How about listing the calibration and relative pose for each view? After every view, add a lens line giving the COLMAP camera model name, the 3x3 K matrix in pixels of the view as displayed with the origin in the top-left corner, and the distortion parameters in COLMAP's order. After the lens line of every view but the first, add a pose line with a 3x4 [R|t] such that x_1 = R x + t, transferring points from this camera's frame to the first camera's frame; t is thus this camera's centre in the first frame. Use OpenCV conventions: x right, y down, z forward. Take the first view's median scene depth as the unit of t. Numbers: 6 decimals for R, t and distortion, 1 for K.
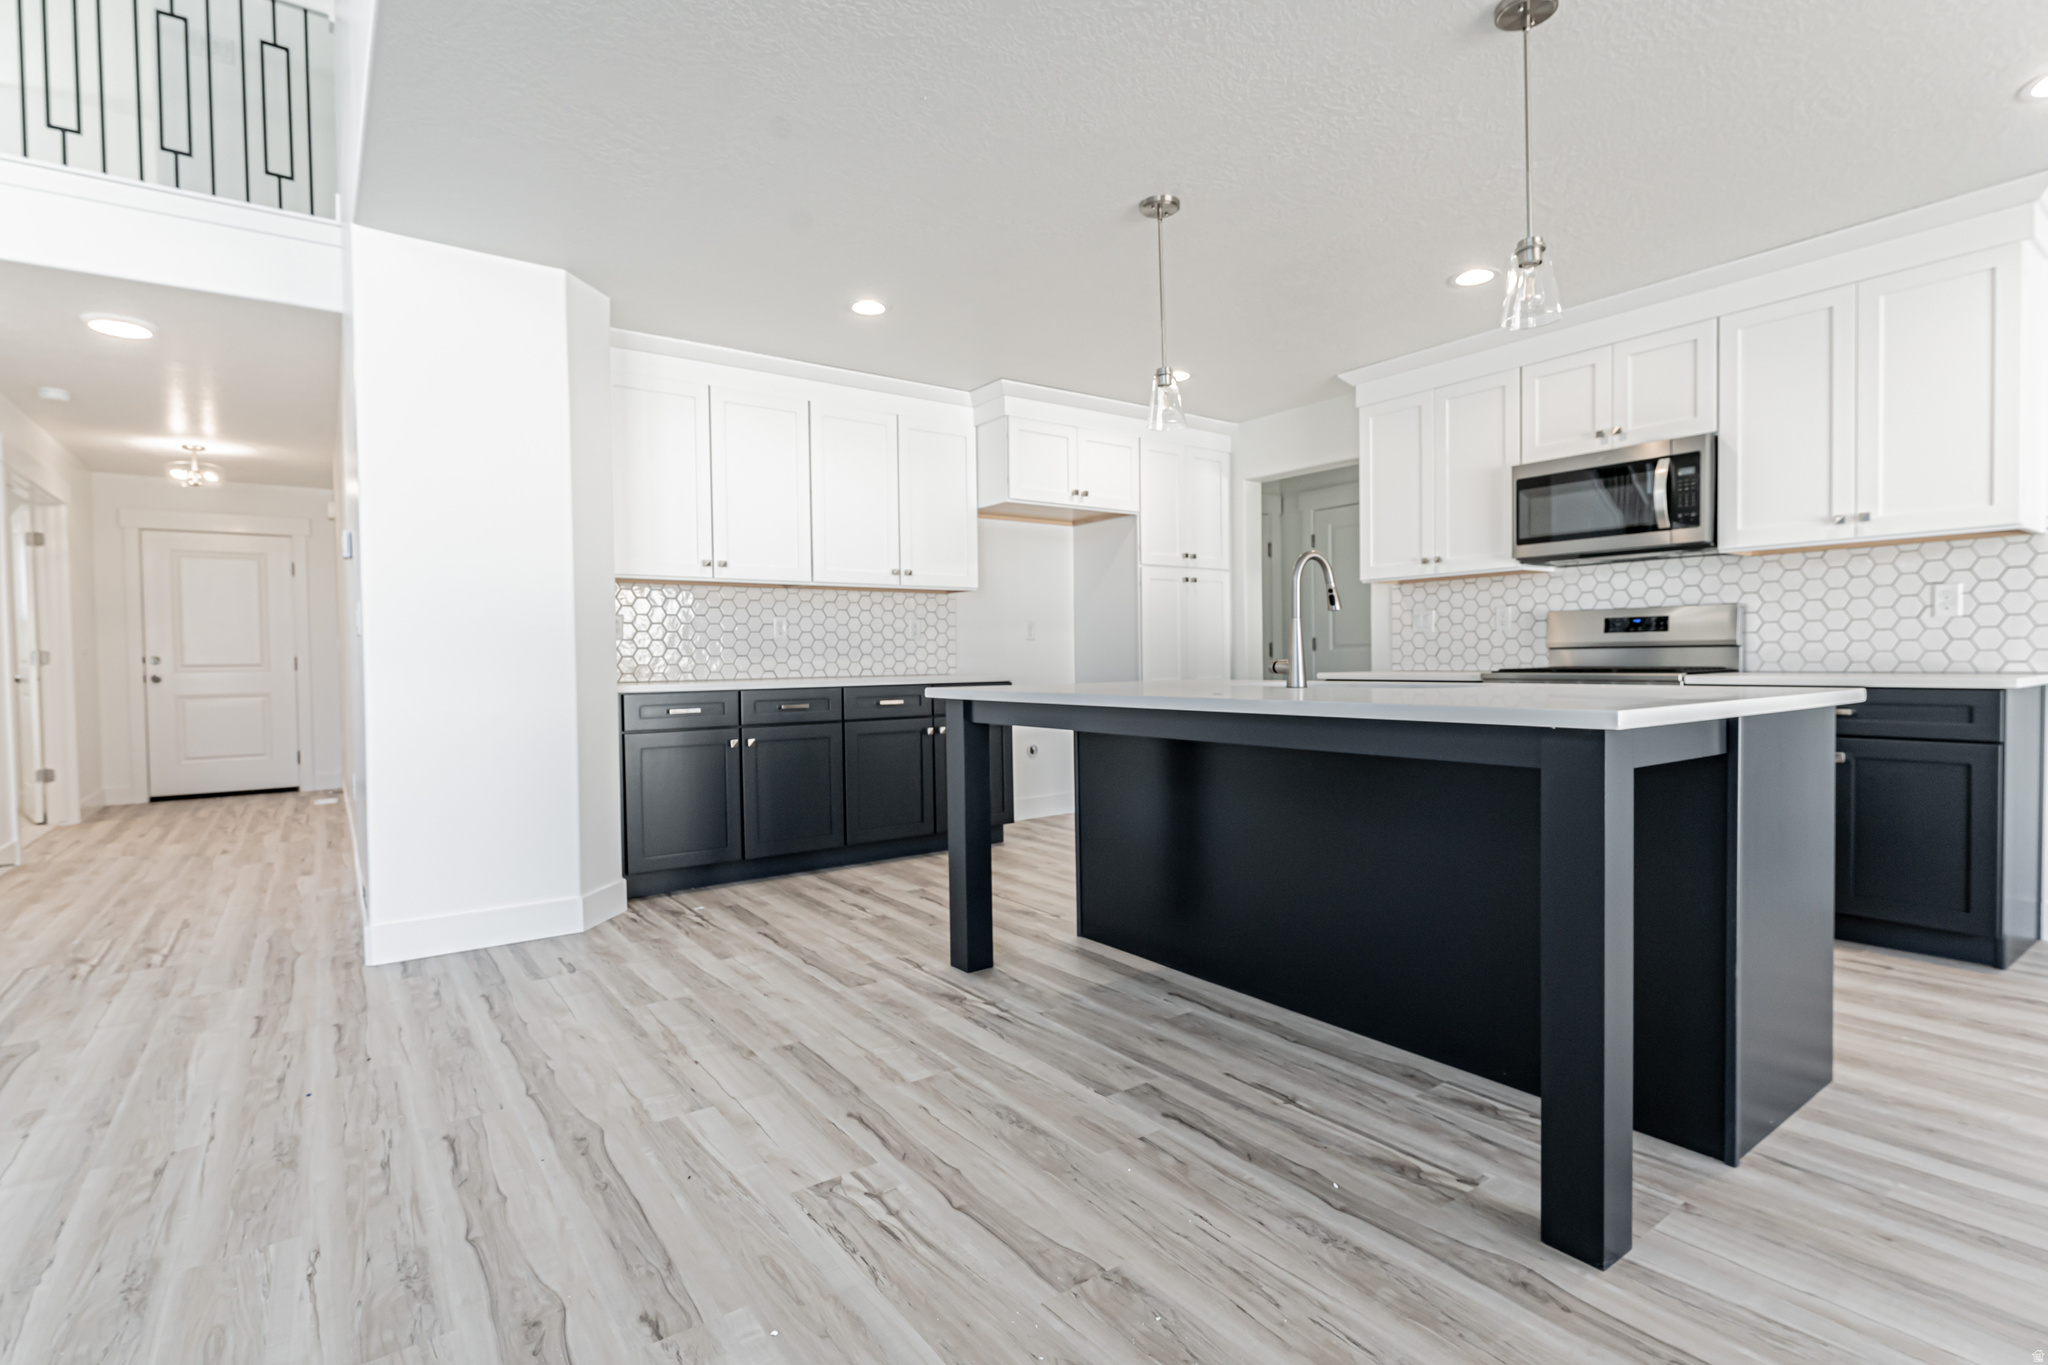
lens RADIAL K [[973.2, 0, 1024.0], [0, 973.2, 682.5], [0, 0, 1]] dist [-0.000952, -0.000709]
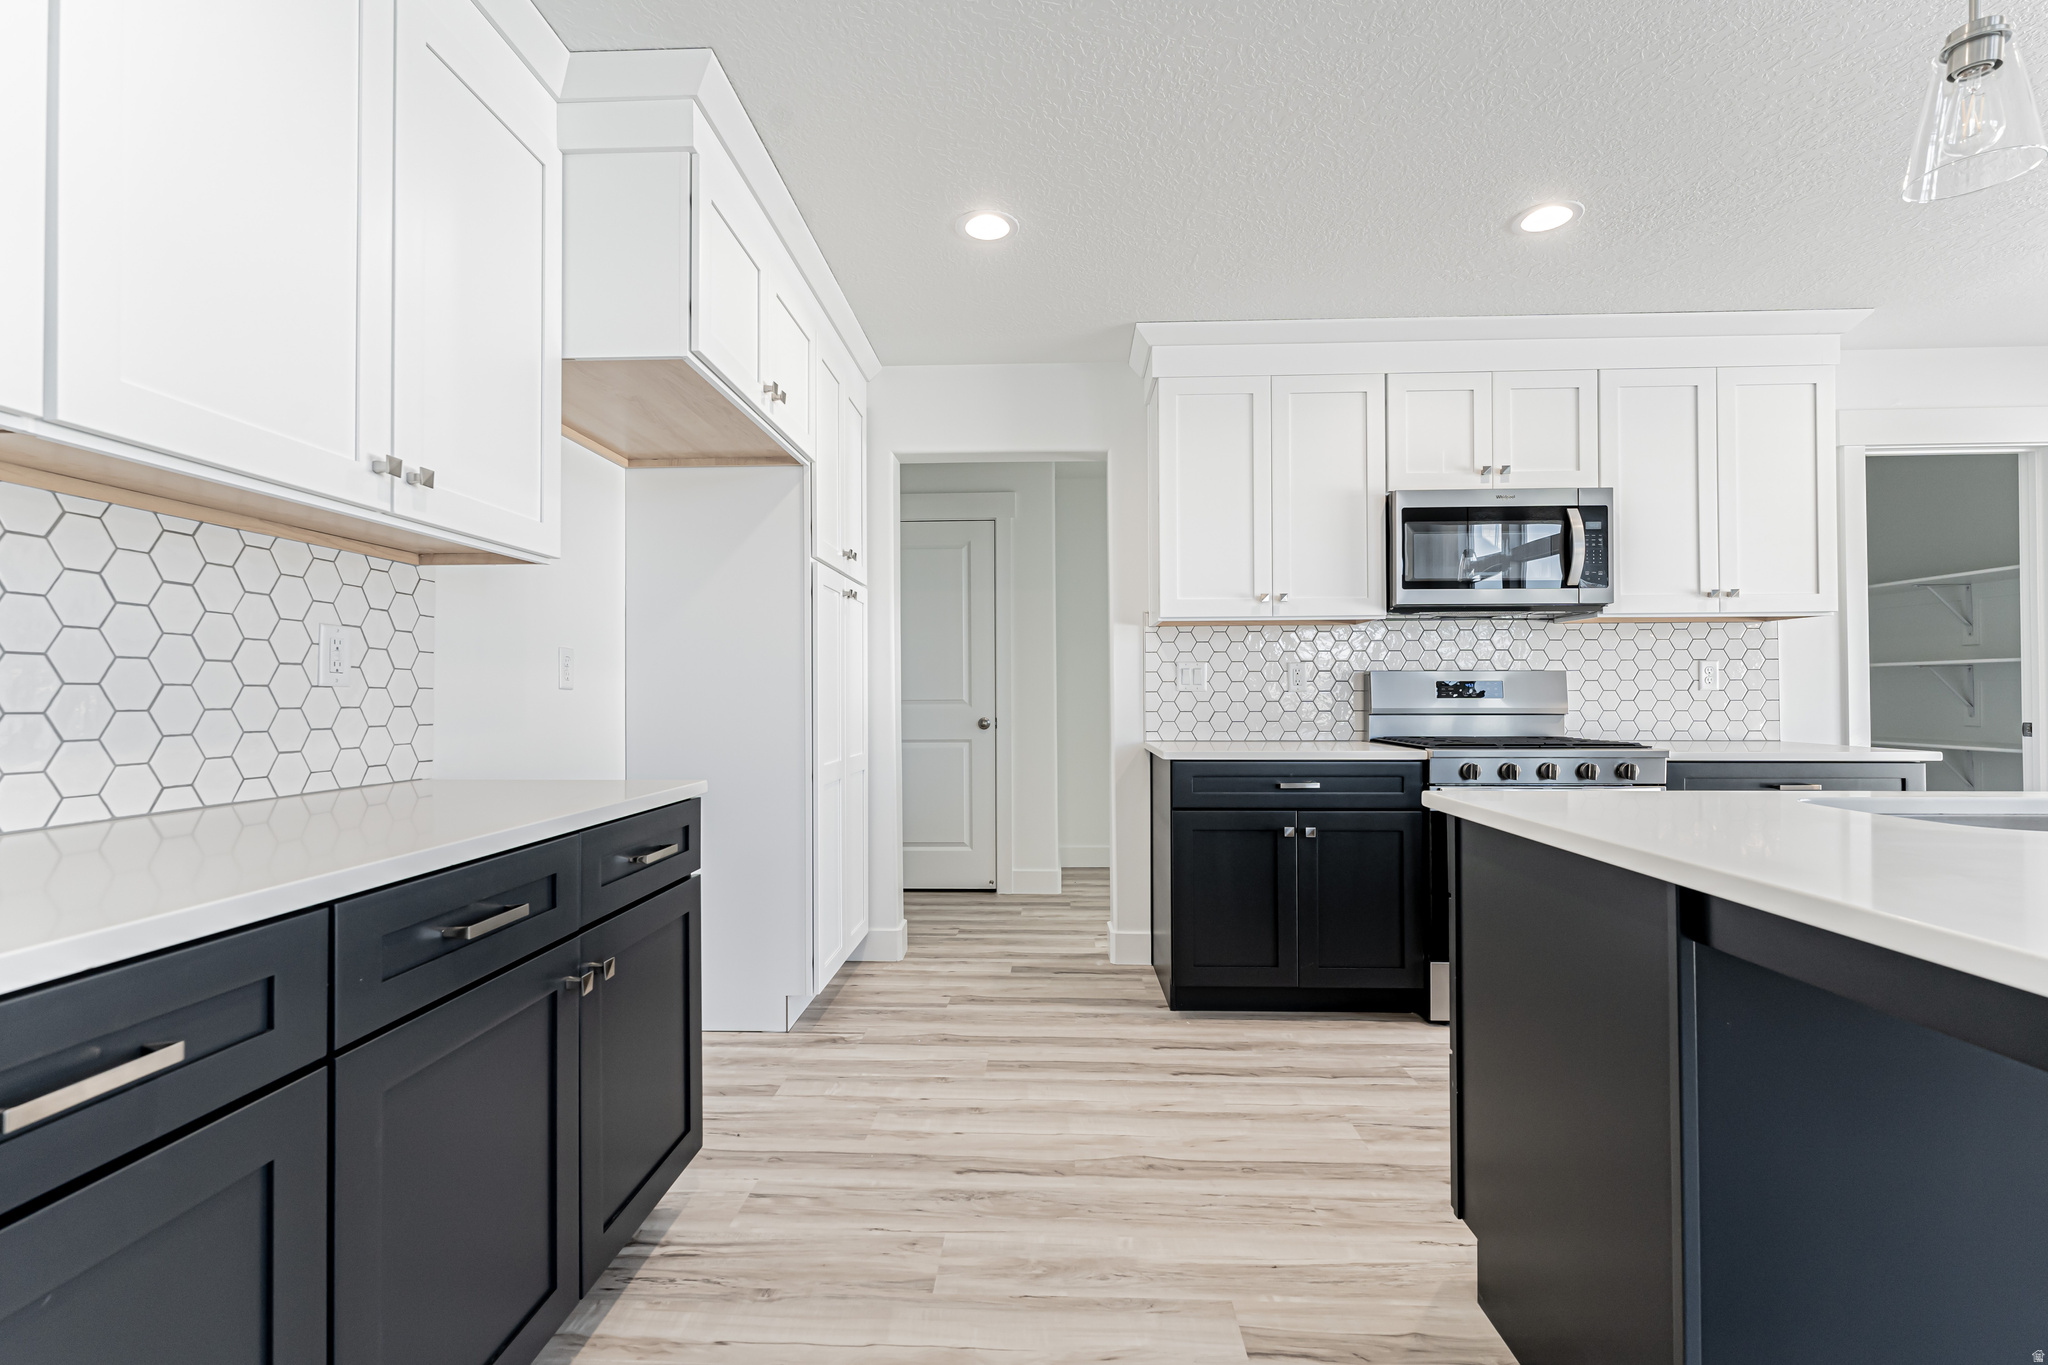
lens RADIAL K [[888.5, 0, 1024.0], [0, 888.5, 682.5], [0, 0, 1]] dist [0.000493, -0.000031]
pose [[0.616125, 0.022522, 0.787326, -0.297957], [0.014111, 0.999115, -0.039623, -0.042552], [-0.787522, 0.035523, 0.615262, 0.887966]]
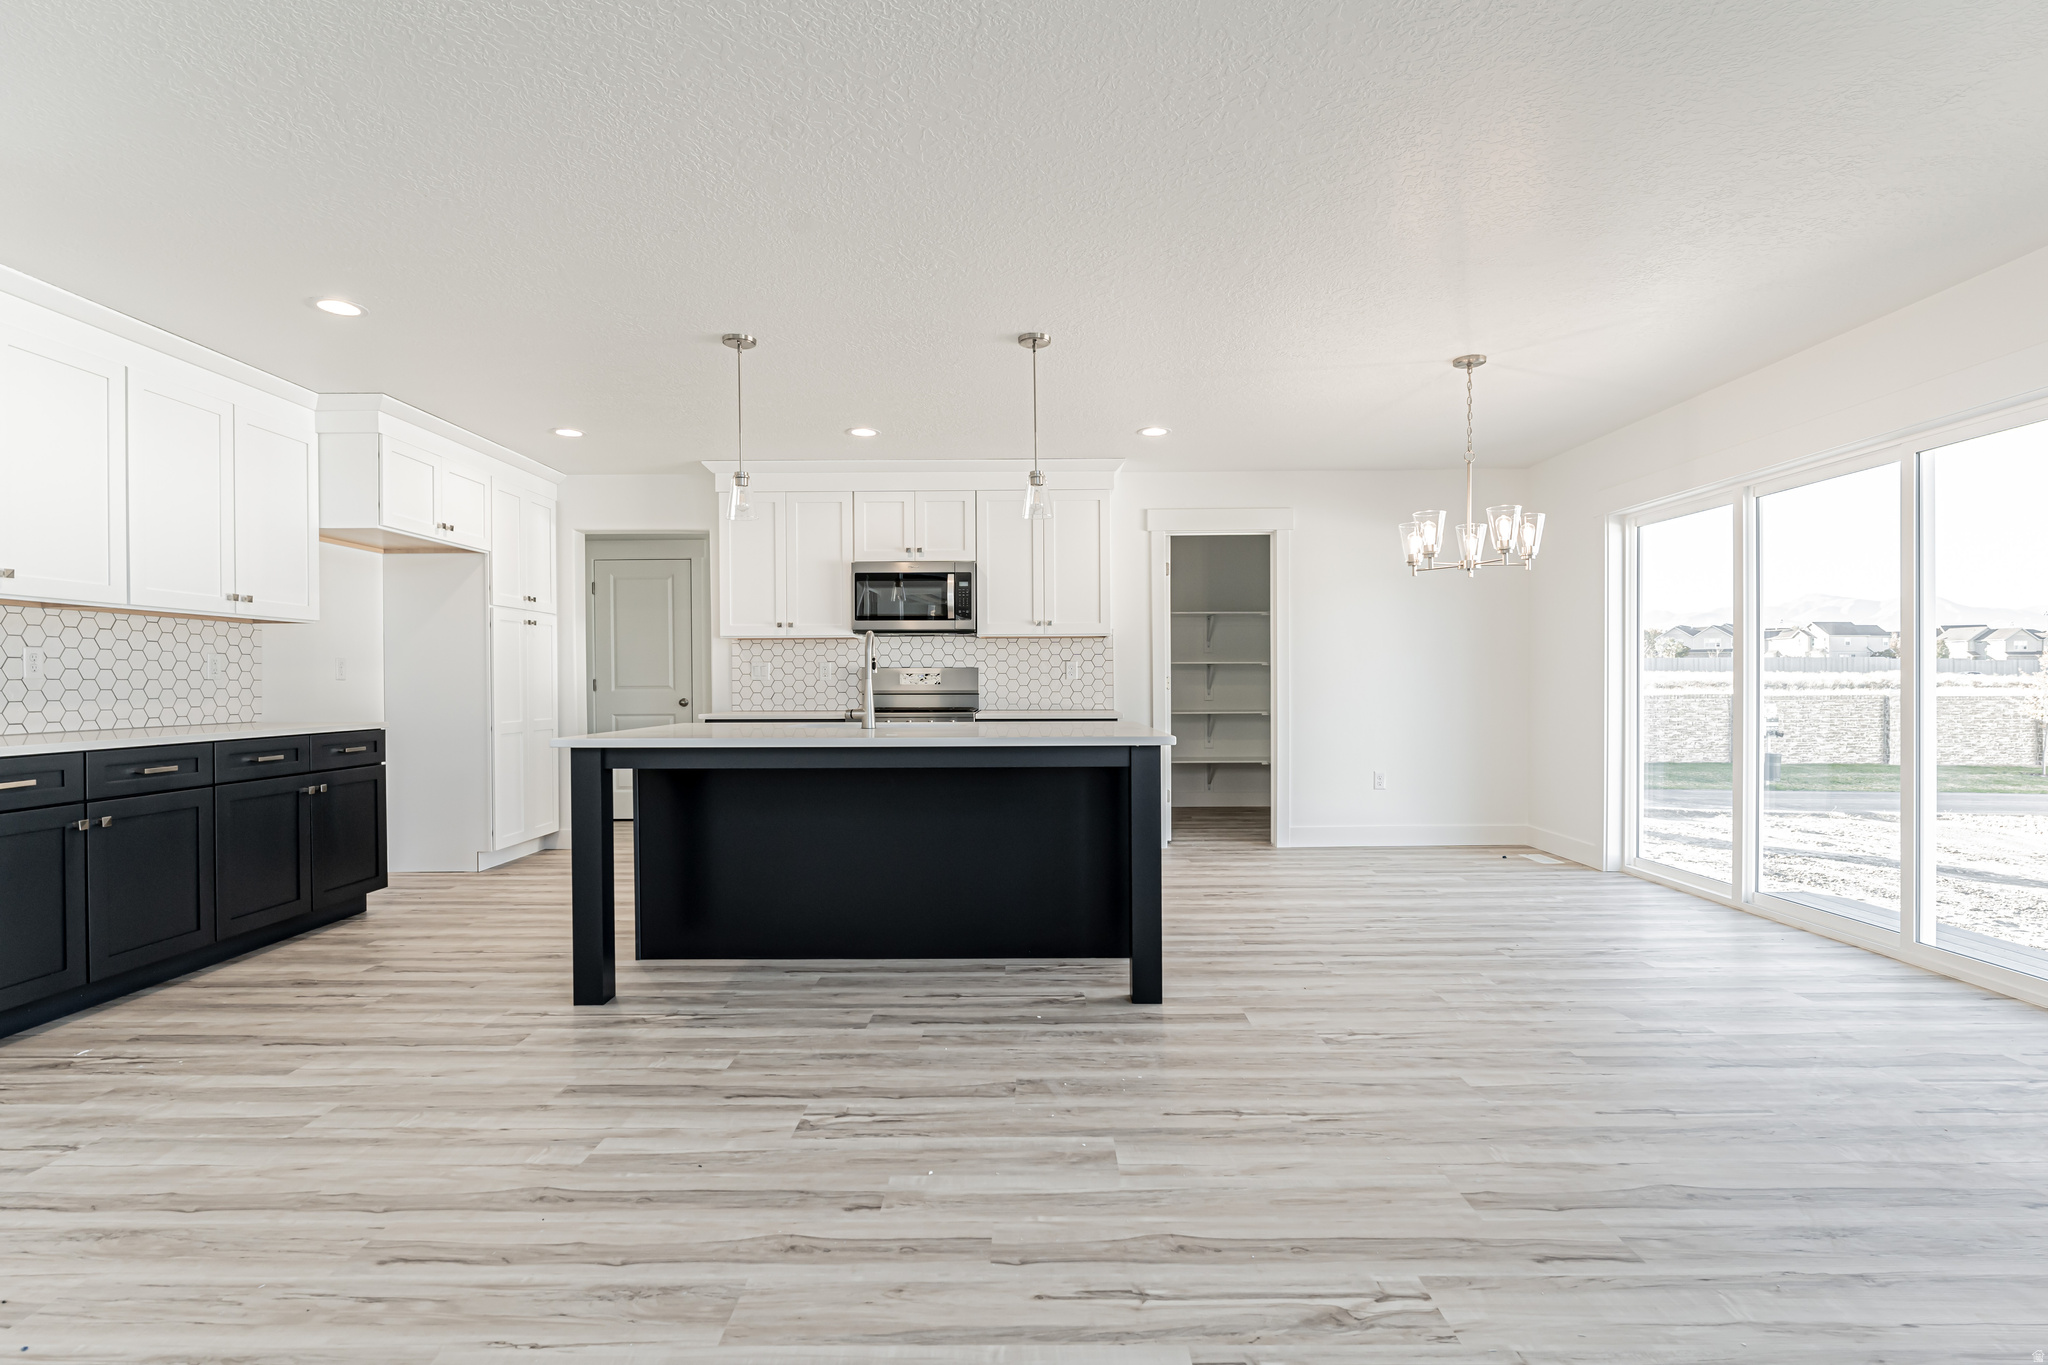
lens RADIAL K [[971.0, 0, 1024.0], [0, 971.0, 682.5], [0, 0, 1]] dist [0.000371, -0.000015]
pose [[0.590215, 0.010188, 0.807182, -0.519420], [0.015941, 0.999578, -0.024272, -0.016830], [-0.807089, 0.027193, 0.589803, -0.005956]]
